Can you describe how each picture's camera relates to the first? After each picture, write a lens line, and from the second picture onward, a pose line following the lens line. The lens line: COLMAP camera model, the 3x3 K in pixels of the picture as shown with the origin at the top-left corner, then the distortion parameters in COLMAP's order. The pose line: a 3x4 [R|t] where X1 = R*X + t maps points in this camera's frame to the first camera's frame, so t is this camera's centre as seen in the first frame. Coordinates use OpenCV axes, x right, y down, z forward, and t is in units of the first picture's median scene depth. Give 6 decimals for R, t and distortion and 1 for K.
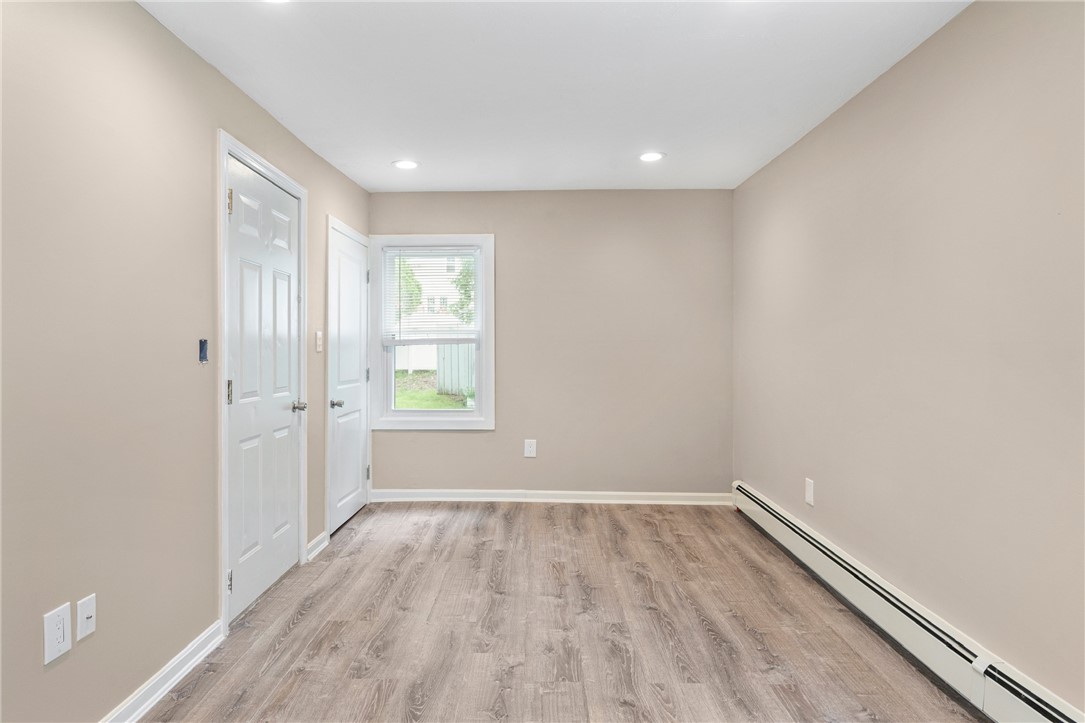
lens RADIAL K [[601.0, 0, 541.2], [0, 601.0, 356.9], [0, 0, 1]] dist [0.001332, 0.000511]
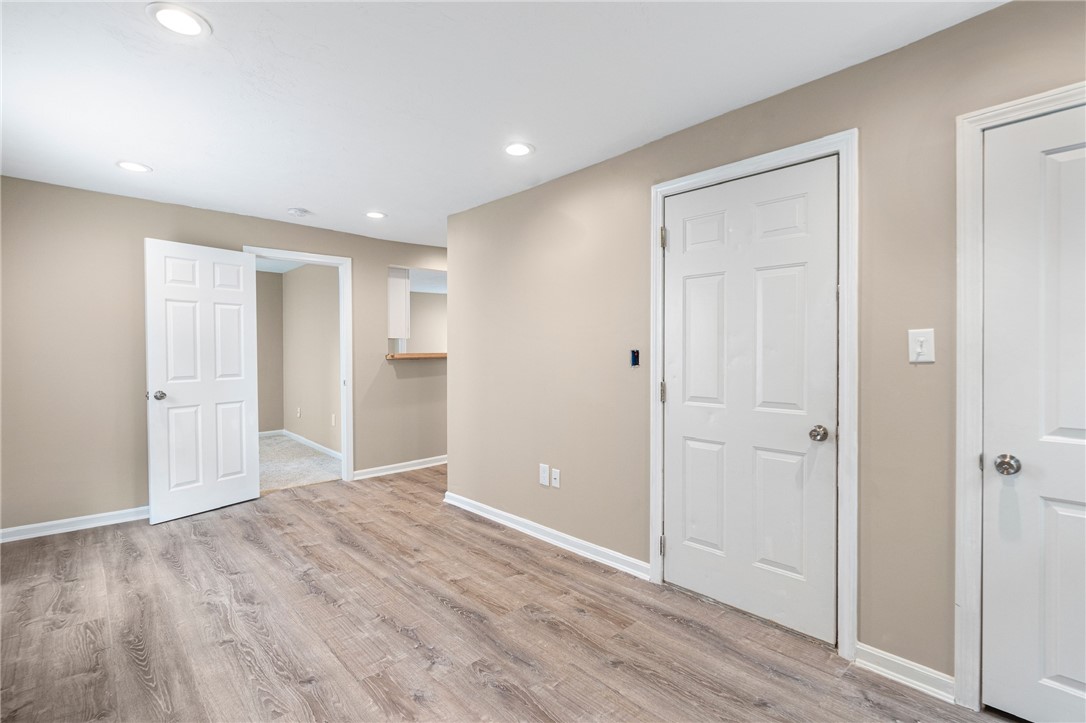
lens RADIAL K [[506.3, 0, 543.7], [0, 506.3, 358.9], [0, 0, 1]] dist [-0.000294, -0.000264]
pose [[-0.734285, 0.010927, -0.678753, 0.392080], [-0.005309, 0.999747, 0.021837, -0.033248], [0.678821, 0.019638, -0.734041, 1.718668]]
